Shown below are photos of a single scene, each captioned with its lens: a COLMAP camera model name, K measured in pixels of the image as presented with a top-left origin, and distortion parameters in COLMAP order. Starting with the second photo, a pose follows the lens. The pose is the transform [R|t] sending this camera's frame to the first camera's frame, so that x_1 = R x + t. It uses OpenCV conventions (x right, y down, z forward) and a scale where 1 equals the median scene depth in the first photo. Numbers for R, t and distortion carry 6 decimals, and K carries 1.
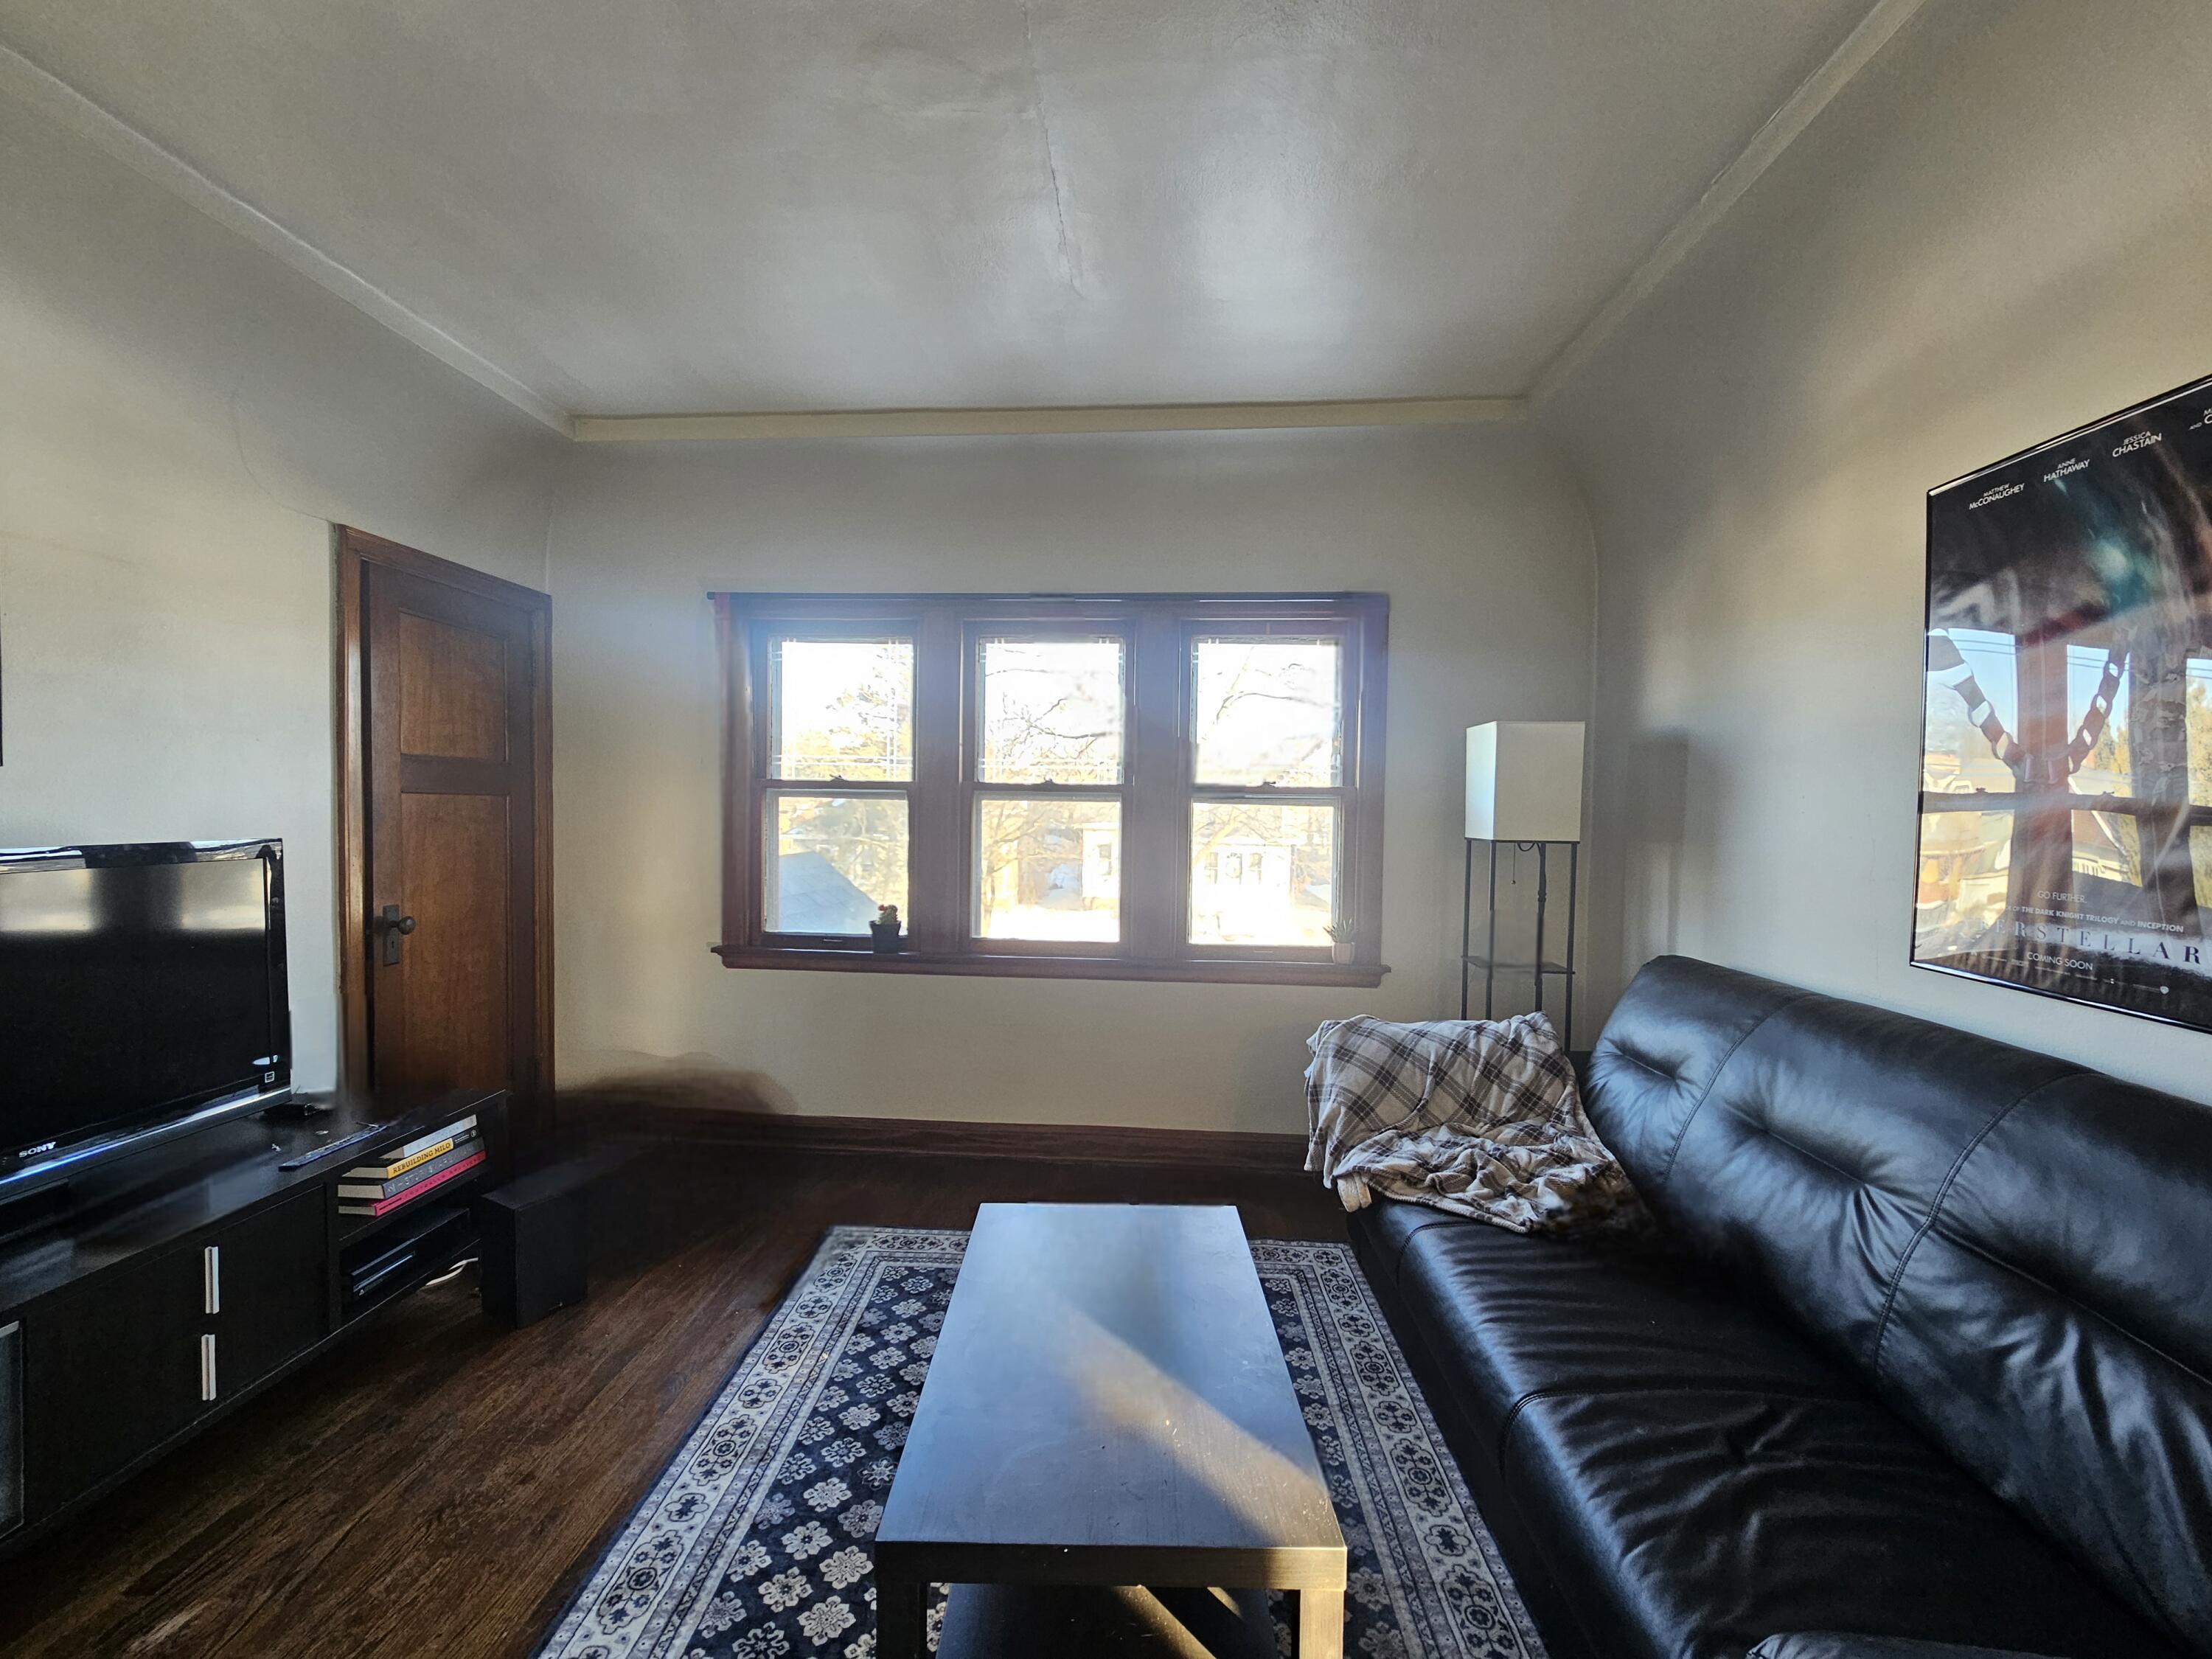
lens RADIAL K [[909.1, 0, 1103.4], [0, 909.1, 833.2], [0, 0, 1]] dist [-0.007671, 0.005806]
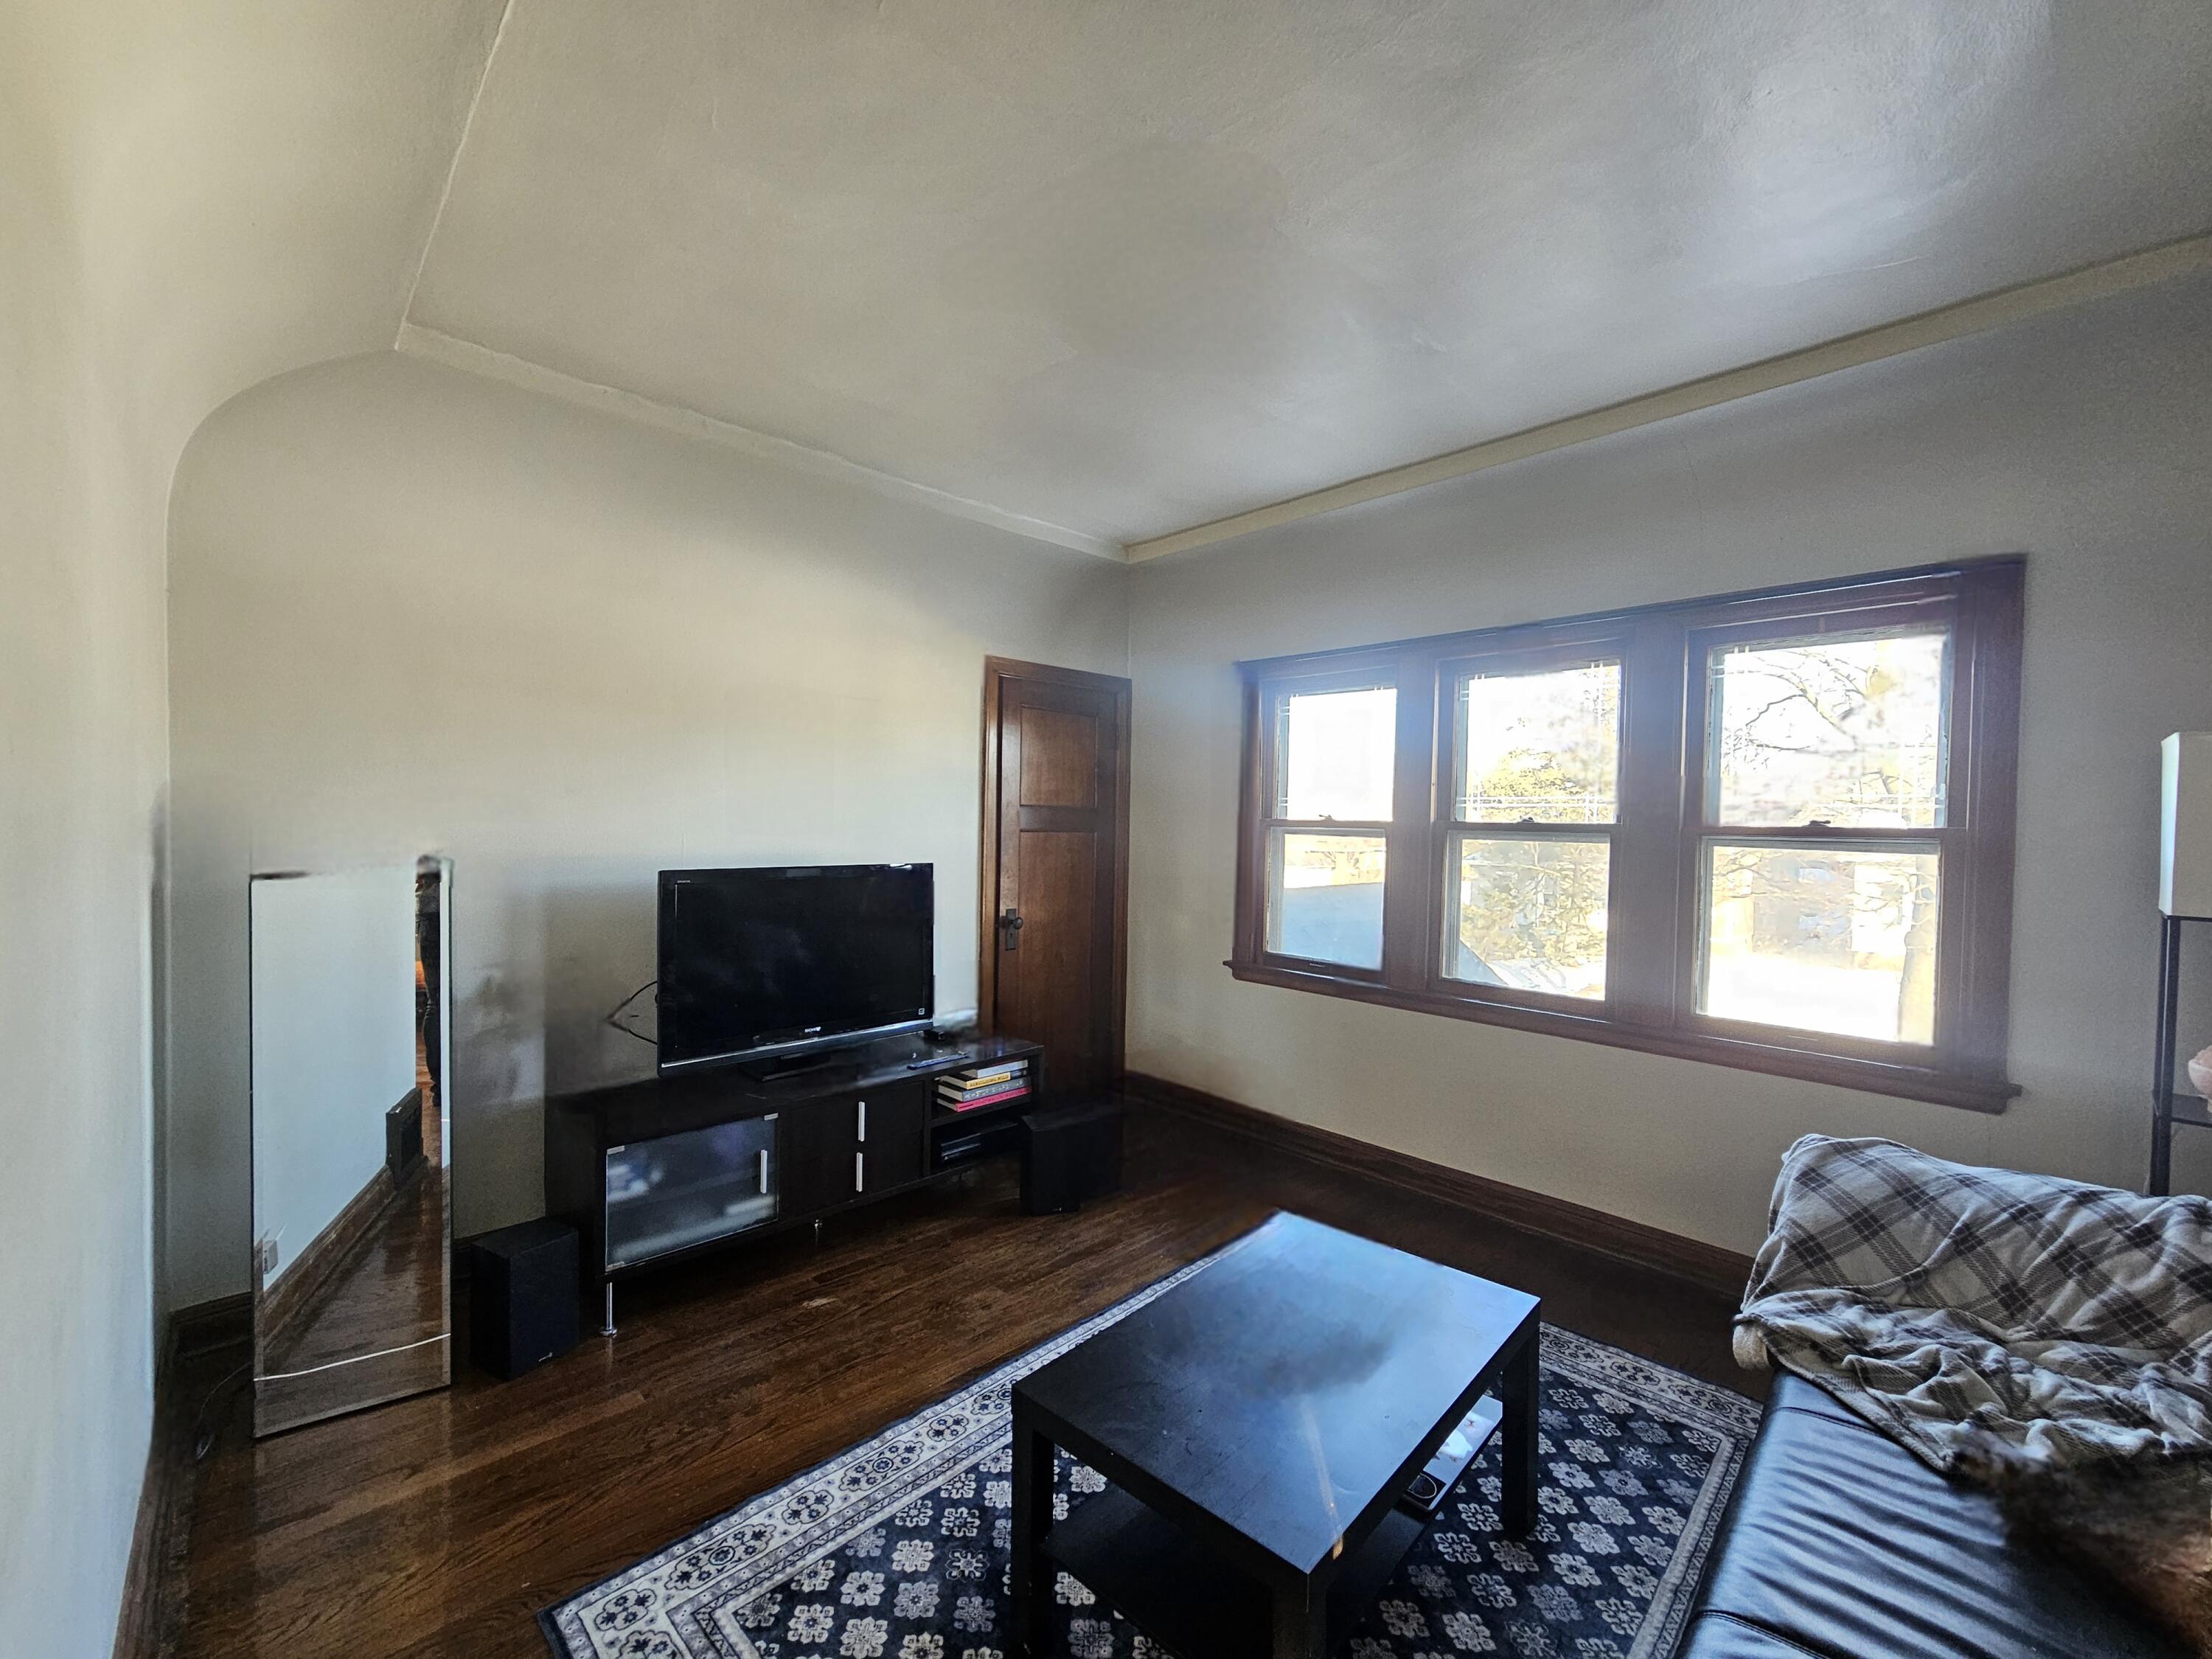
lens RADIAL K [[906.8, 0, 1102.8], [0, 906.8, 833.1], [0, 0, 1]] dist [0.001304, 0.000281]
pose [[0.743692, 0.008113, -0.668473, 0.343110], [-0.025334, 0.999550, -0.016052, -0.025636], [0.668042, 0.028873, 0.743563, 0.008838]]
